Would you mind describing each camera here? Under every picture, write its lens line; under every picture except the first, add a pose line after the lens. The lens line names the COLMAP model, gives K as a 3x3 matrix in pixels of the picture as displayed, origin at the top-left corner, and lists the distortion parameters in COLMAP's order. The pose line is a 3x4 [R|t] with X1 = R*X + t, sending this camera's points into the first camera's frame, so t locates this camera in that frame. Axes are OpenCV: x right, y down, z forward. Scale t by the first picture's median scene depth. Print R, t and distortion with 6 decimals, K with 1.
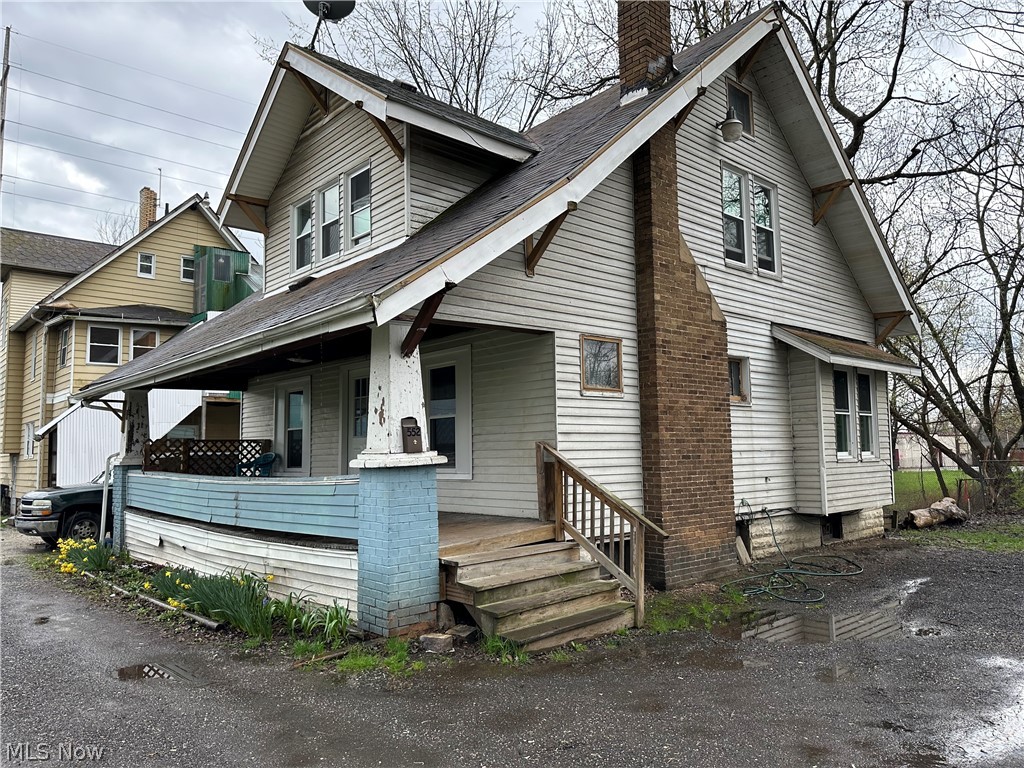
lens RADIAL K [[715.1, 0, 516.4], [0, 715.1, 385.8], [0, 0, 1]] dist [0.128757, -0.199575]
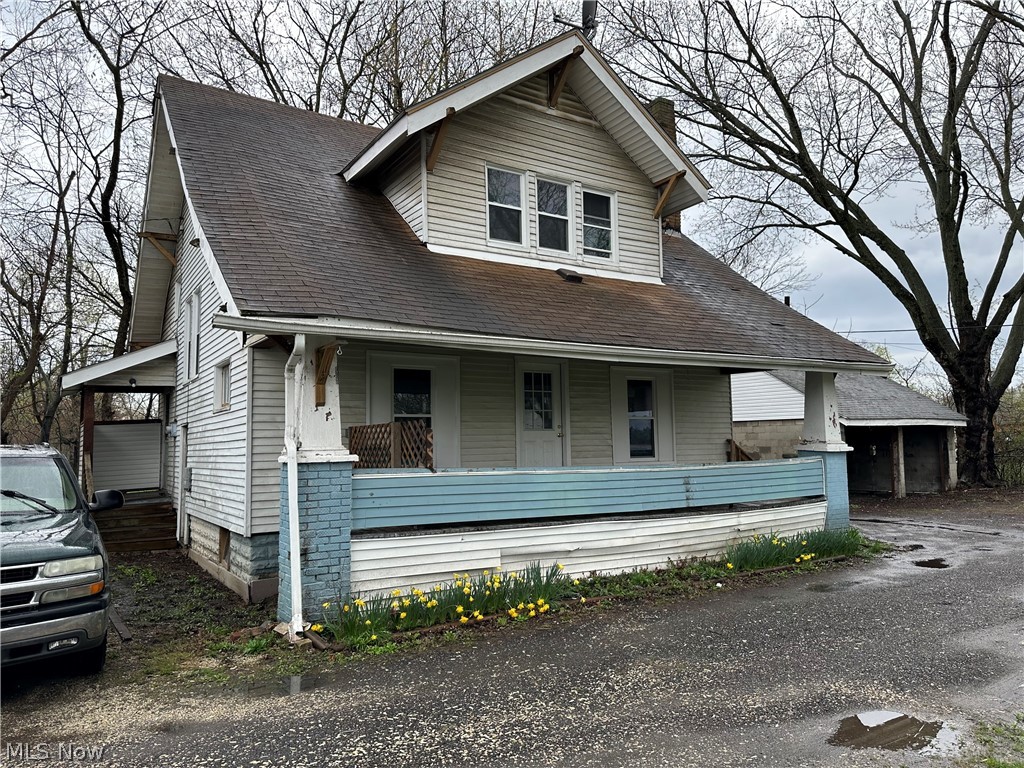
lens RADIAL K [[715.1, 0, 516.4], [0, 715.1, 385.8], [0, 0, 1]] dist [0.128757, -0.199575]
pose [[0.166377, 0.098963, 0.981084, -1.400961], [-0.075856, 0.993287, -0.087330, 0.113415], [-0.983140, -0.059892, 0.172767, 0.985266]]
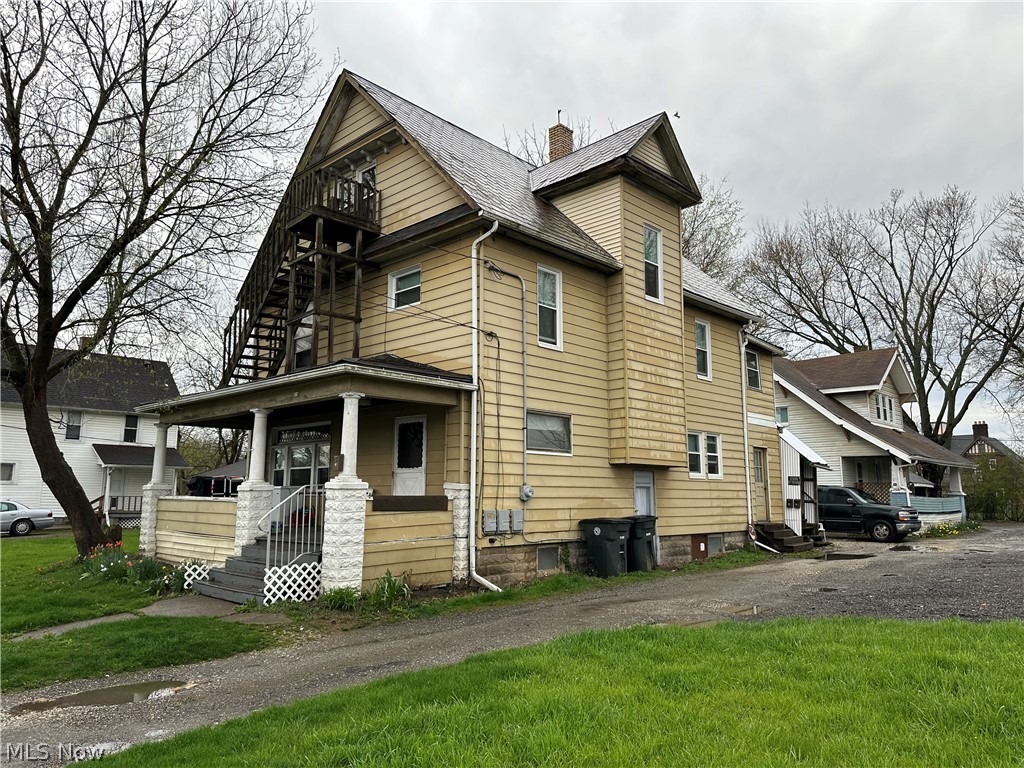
lens RADIAL K [[716.3, 0, 517.2], [0, 716.3, 385.1], [0, 0, 1]] dist [0.108252, -0.147311]
pose [[-0.078621, 0.169663, 0.982361, -3.402812], [-0.096078, 0.979535, -0.176864, 0.375393], [-0.992264, -0.108289, -0.060711, 2.993379]]
